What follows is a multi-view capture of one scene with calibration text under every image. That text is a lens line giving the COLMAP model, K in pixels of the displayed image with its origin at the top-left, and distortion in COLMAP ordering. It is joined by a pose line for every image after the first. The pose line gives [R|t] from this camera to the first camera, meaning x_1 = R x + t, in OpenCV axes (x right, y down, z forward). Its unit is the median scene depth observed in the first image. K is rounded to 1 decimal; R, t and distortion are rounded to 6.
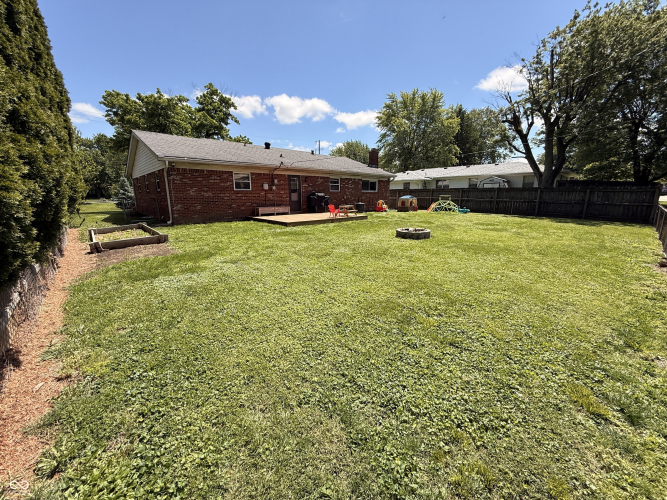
lens RADIAL K [[267.0, 0, 334.8], [0, 267.0, 251.2], [0, 0, 1]] dist [0.000190, -0.000407]
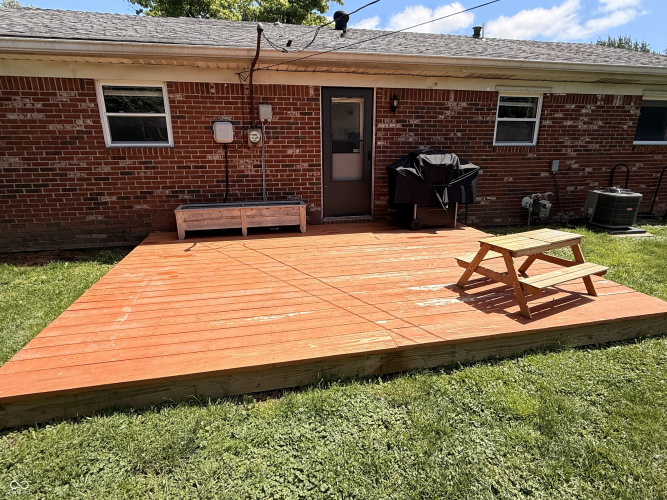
lens RADIAL K [[362.8, 0, 330.1], [0, 362.8, 252.8], [0, 0, 1]] dist [0.002651, -0.000492]
pose [[0.859652, 0.143171, -0.490409, 0.044815], [-0.103778, 0.988853, 0.106772, -0.164071], [0.500229, -0.040894, 0.864927, 0.699432]]
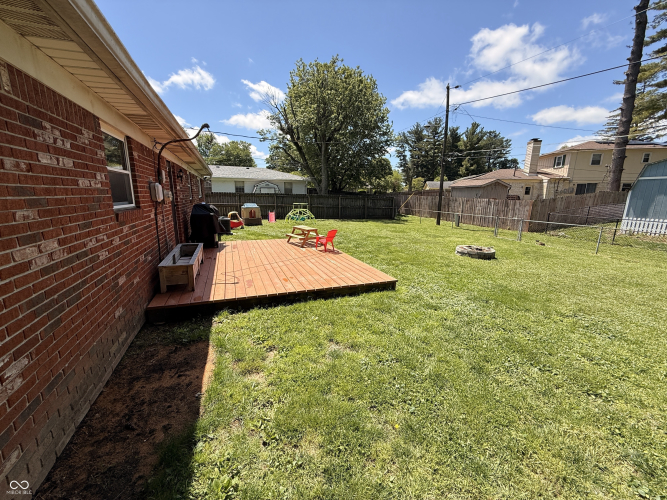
lens RADIAL K [[267.0, 0, 332.4], [0, 267.0, 247.9], [0, 0, 1]] dist [0.000190, -0.000407]
pose [[0.363881, -0.175122, 0.914835, -0.413356], [0.184692, 0.976231, 0.113413, -0.171834], [-0.912951, 0.127694, 0.387575, 0.687953]]
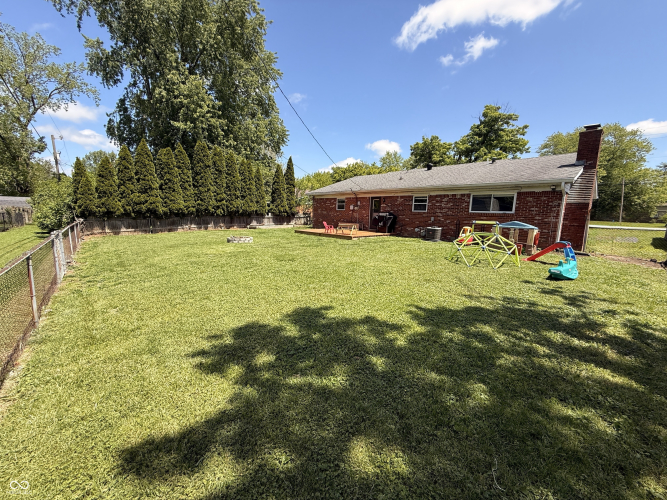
lens RADIAL K [[267.0, 0, 334.4], [0, 267.0, 249.6], [0, 0, 1]] dist [0.000190, -0.000407]
pose [[-0.010793, 0.141608, -0.989864, 1.030127], [-0.230295, 0.962958, 0.140270, -0.202024], [0.973061, 0.229475, 0.022218, 0.912659]]
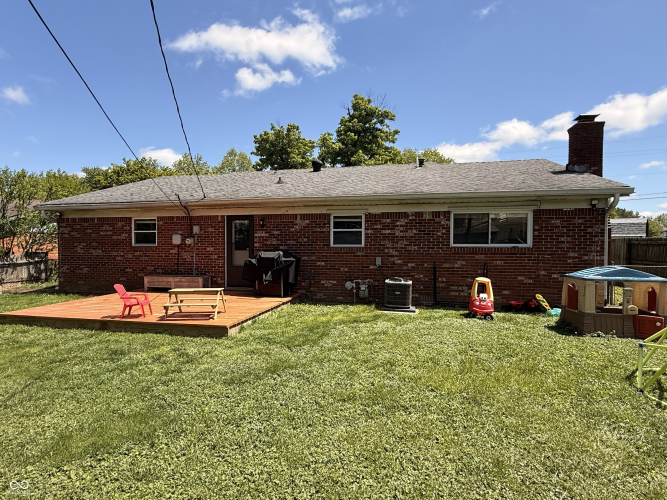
lens RADIAL K [[362.8, 0, 335.1], [0, 362.8, 249.0], [0, 0, 1]] dist [0.002651, -0.000492]
pose [[0.558237, 0.016025, -0.829527, 0.540313], [-0.173154, 0.980048, -0.097593, -0.200165], [0.811412, 0.198116, 0.549874, 0.833677]]
